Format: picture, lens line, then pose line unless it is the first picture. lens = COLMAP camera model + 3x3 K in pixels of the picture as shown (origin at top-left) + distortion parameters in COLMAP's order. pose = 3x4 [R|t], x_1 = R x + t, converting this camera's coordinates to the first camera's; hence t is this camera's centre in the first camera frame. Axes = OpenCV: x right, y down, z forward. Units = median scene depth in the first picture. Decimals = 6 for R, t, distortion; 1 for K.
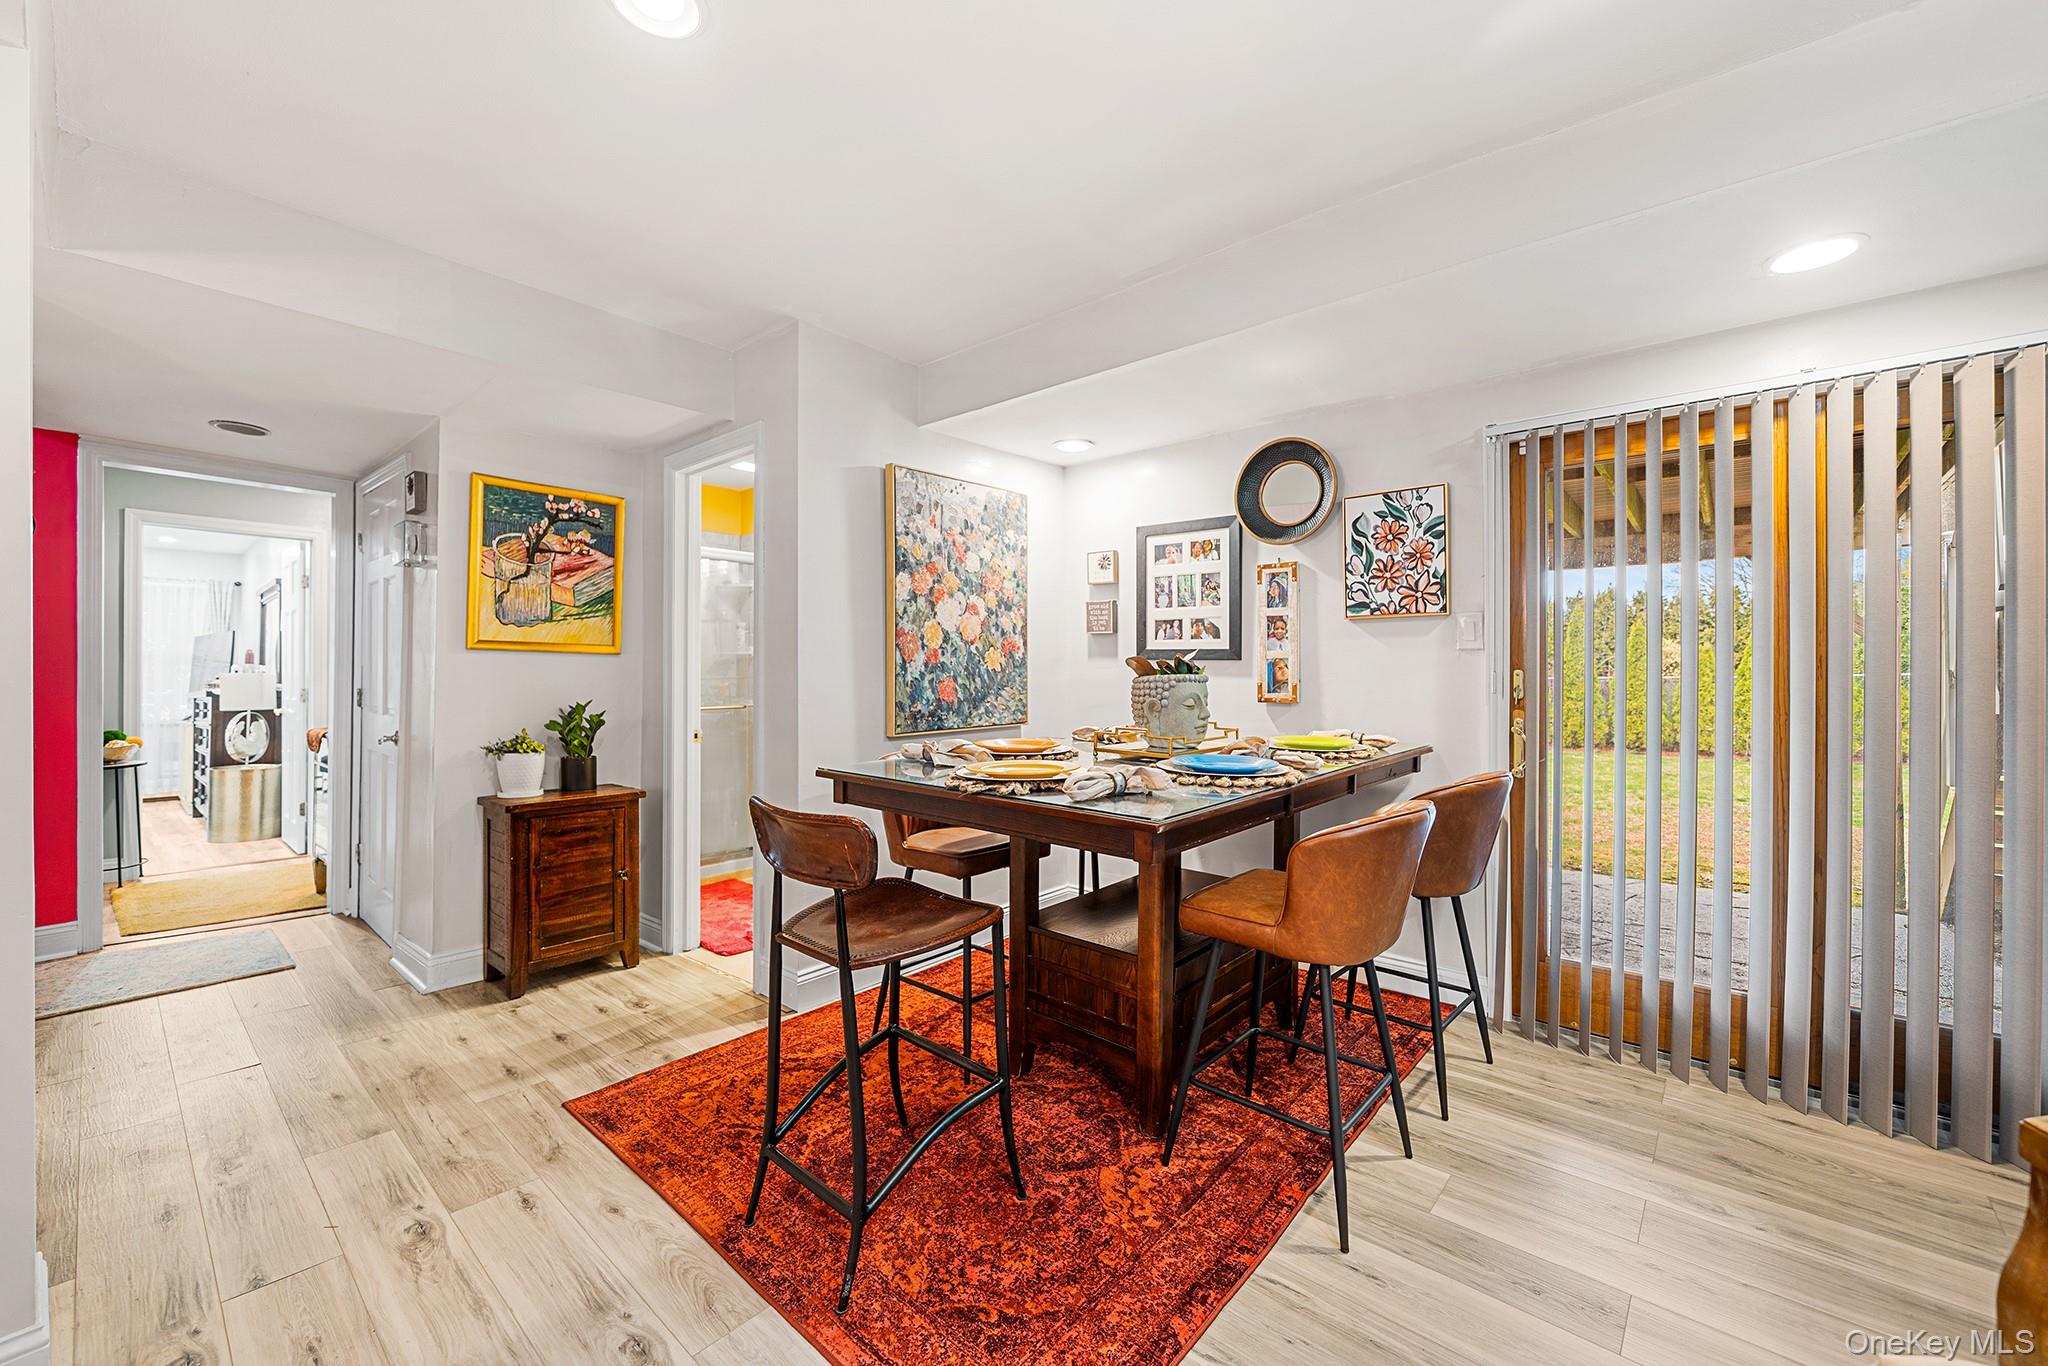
lens RADIAL K [[820.4, 0, 1013.8], [0, 820.4, 671.7], [0, 0, 1]] dist [-0.001425, -0.000083]
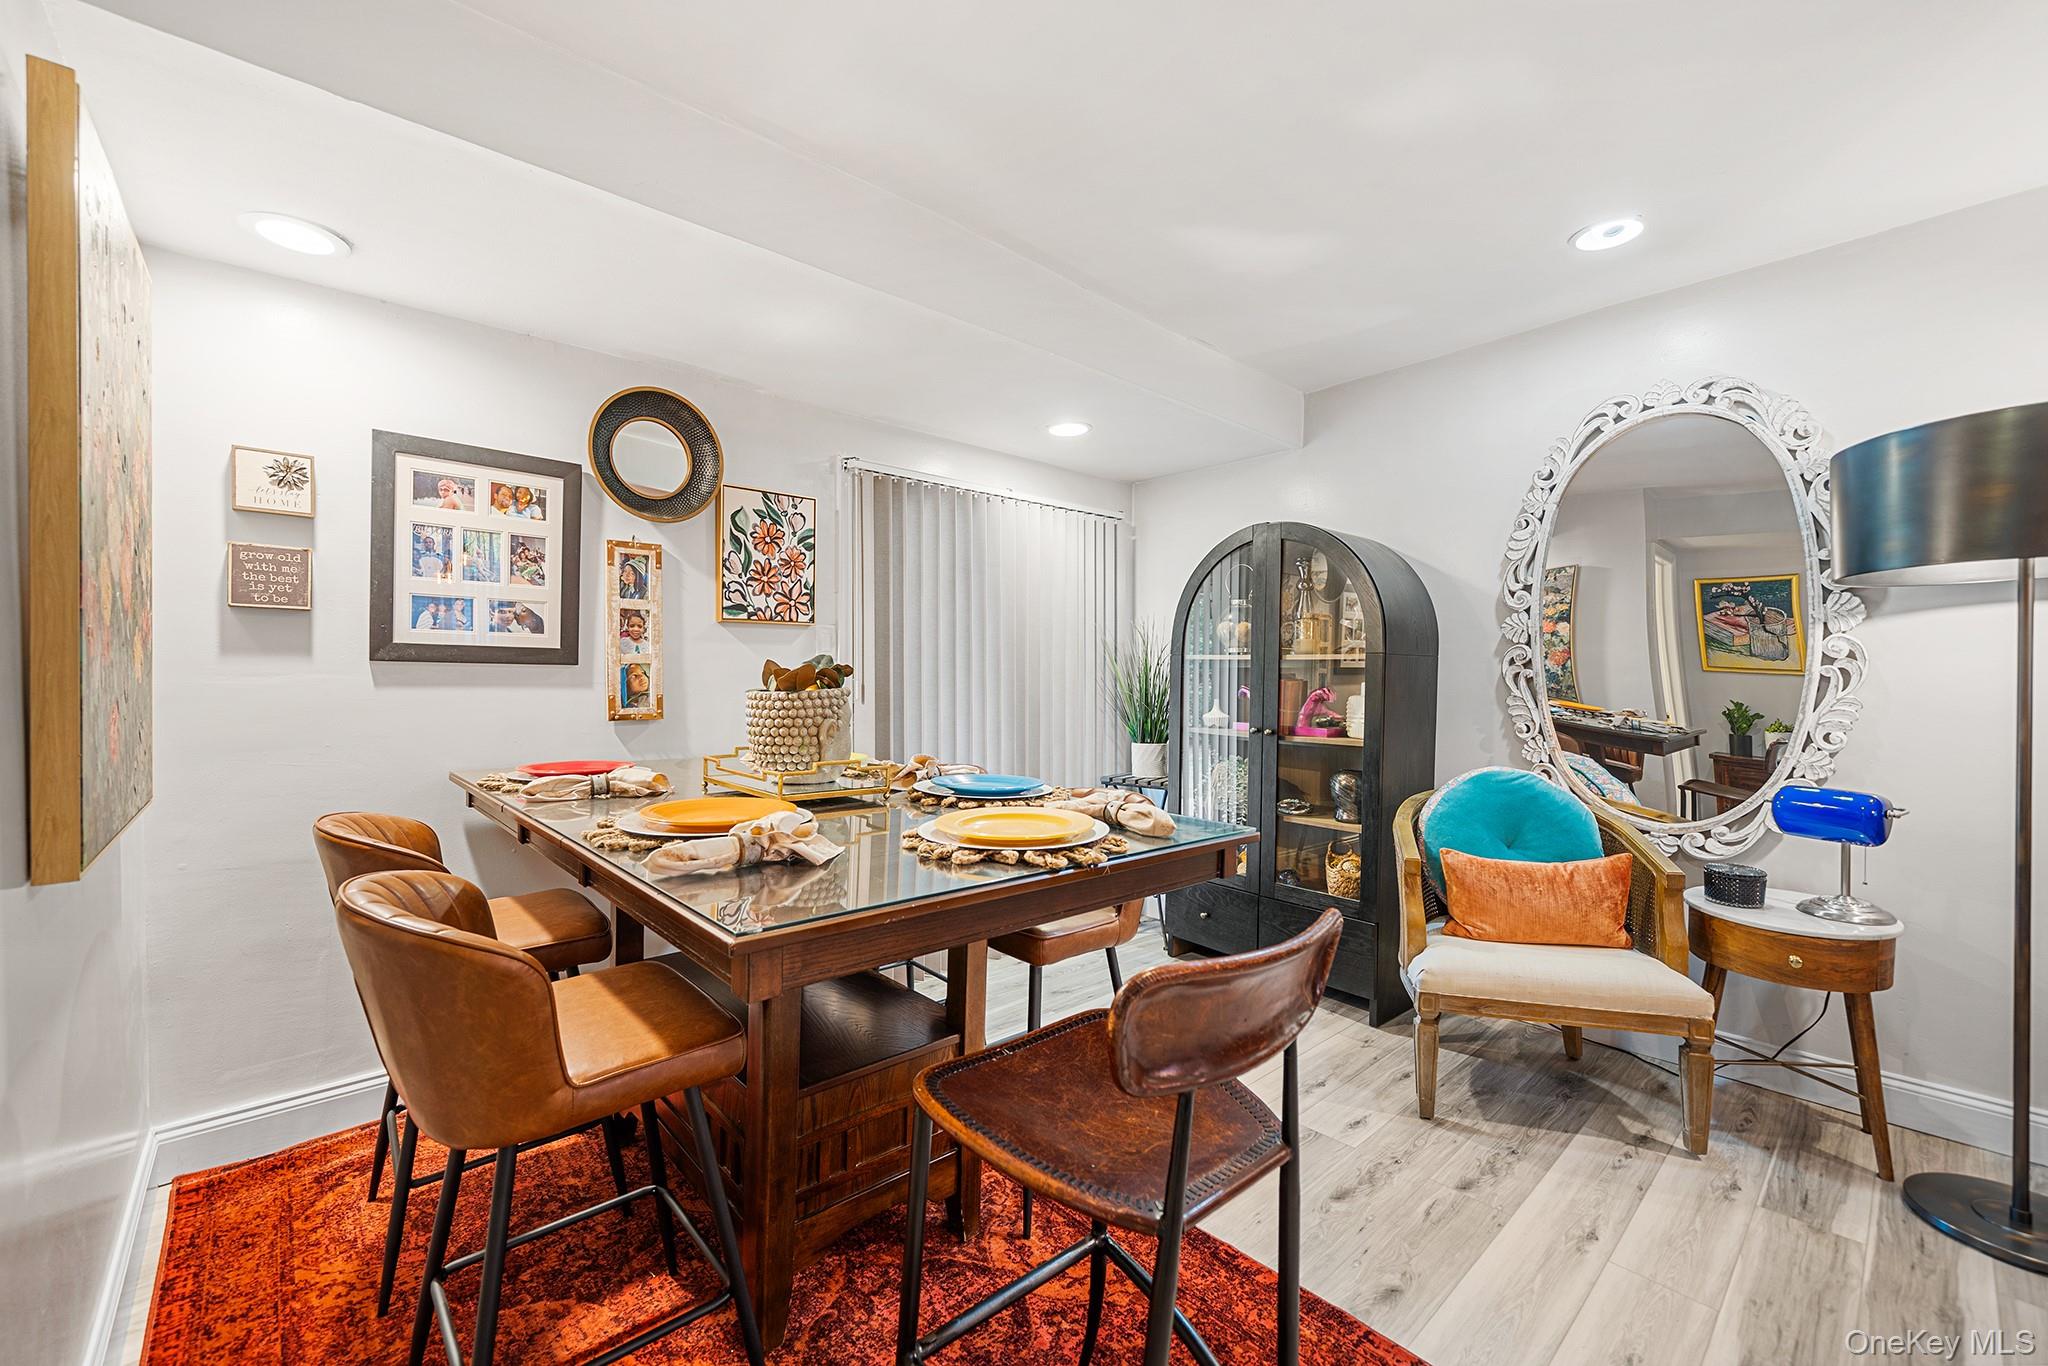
lens RADIAL K [[820.4, 0, 1024.2], [0, 820.4, 680.4], [0, 0, 1]] dist [-0.001425, -0.000083]
pose [[0.115069, -0.006845, 0.993334, -0.415697], [-0.004528, 0.999962, 0.007415, -0.007488], [-0.993347, -0.005351, 0.115034, 0.537205]]
